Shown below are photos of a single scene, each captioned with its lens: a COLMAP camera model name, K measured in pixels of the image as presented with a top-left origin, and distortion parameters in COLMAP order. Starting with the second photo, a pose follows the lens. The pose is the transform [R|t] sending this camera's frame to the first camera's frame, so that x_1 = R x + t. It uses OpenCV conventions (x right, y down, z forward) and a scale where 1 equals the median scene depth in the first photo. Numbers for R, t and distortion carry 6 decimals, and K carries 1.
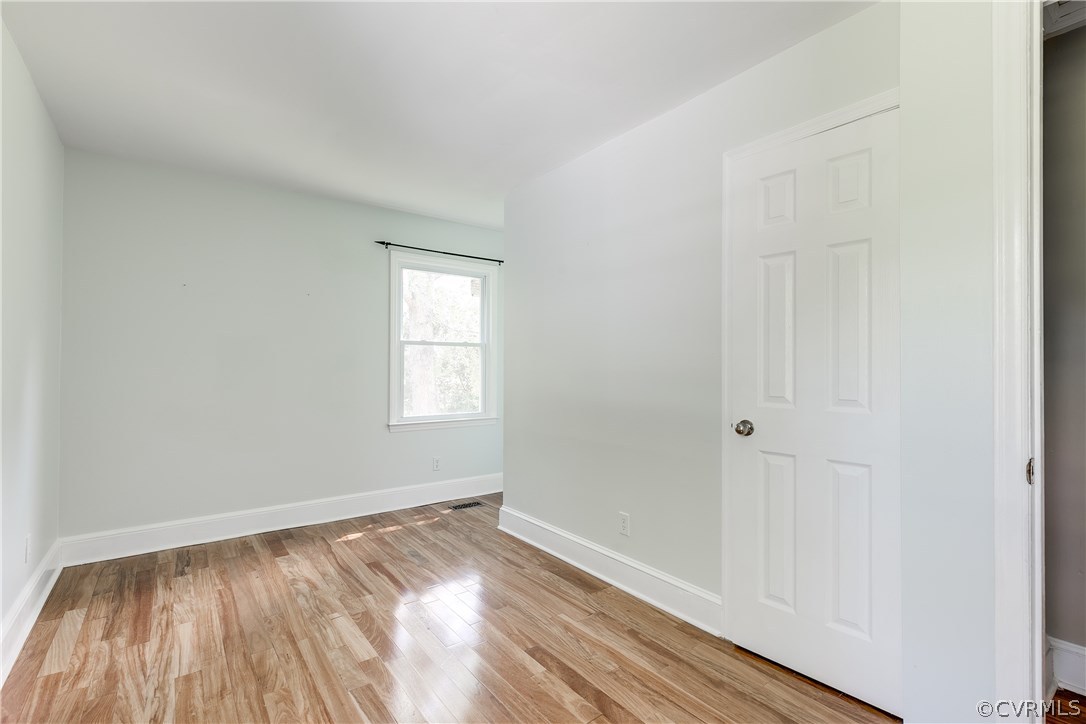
lens RADIAL K [[496.0, 0, 539.0], [0, 496.0, 365.1], [0, 0, 1]] dist [0.000675, -0.000117]
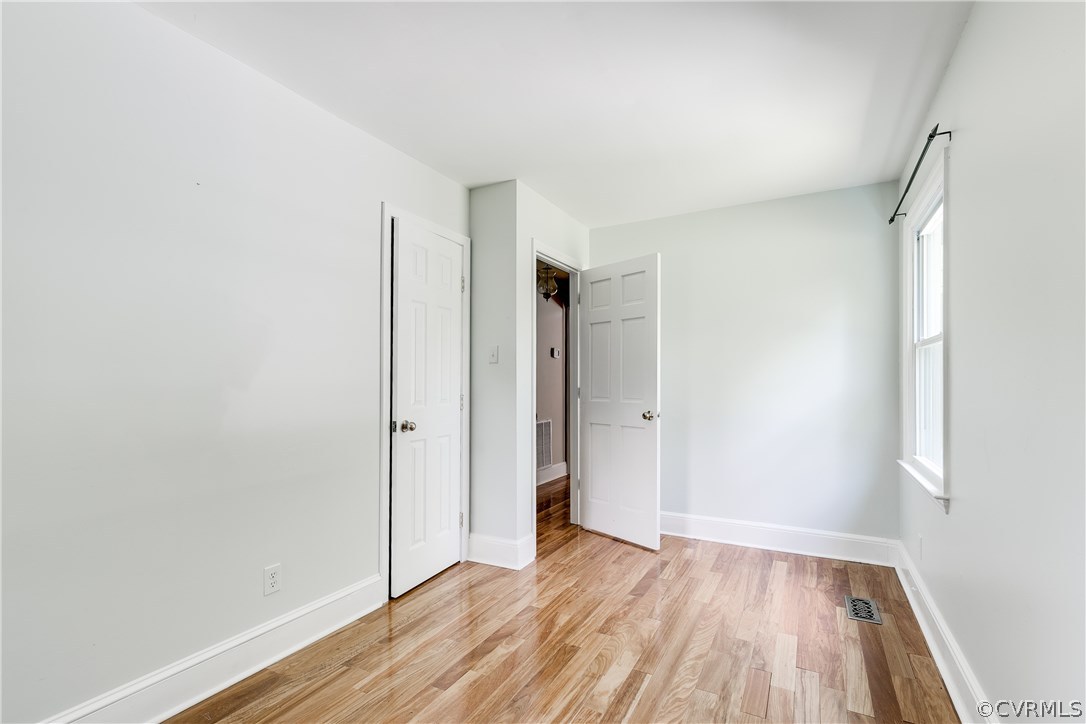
lens RADIAL K [[496.0, 0, 541.8], [0, 496.0, 371.6], [0, 0, 1]] dist [0.000675, -0.000117]
pose [[-0.413159, 0.005375, 0.910643, -0.976227], [-0.010129, 0.999894, -0.010497, -0.010029], [-0.910602, -0.013561, -0.413061, 1.261094]]
